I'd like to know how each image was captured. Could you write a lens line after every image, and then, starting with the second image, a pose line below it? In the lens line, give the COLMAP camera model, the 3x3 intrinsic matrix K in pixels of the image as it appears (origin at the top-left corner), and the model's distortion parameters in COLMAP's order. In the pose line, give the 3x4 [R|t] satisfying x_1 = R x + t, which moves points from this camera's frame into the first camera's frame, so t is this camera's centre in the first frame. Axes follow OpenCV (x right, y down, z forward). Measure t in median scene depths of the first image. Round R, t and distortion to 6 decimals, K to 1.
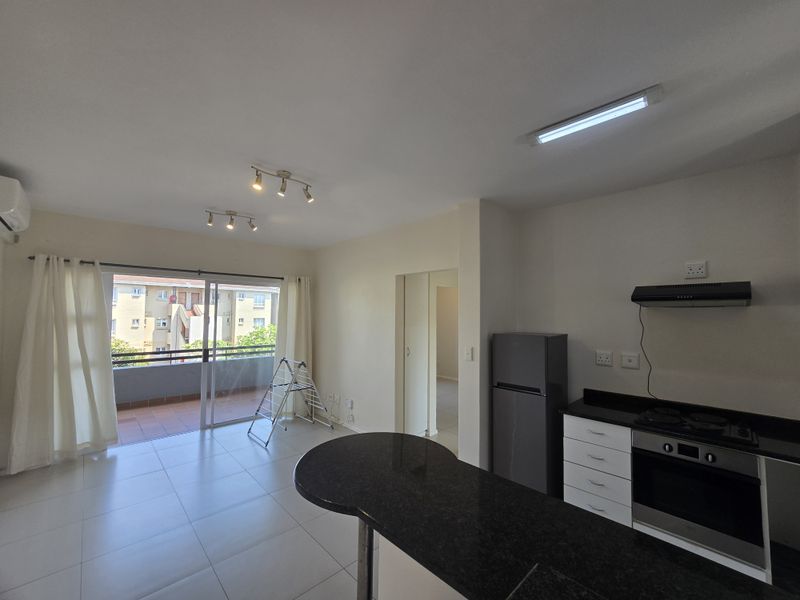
lens RADIAL K [[323.1, 0, 401.9], [0, 323.1, 303.1], [0, 0, 1]] dist [0.003610, -0.001577]
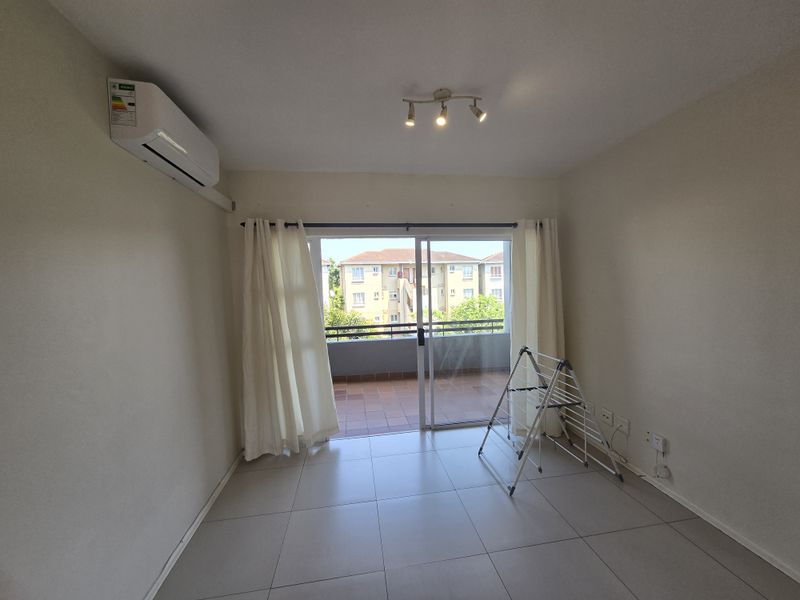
lens RADIAL K [[323.1, 0, 405.5], [0, 323.1, 299.7], [0, 0, 1]] dist [0.003610, -0.001577]
pose [[0.822124, -0.009430, -0.569231, -0.192890], [0.057004, 0.996202, 0.065826, 0.020958], [0.566448, -0.086565, 0.819538, 0.347409]]
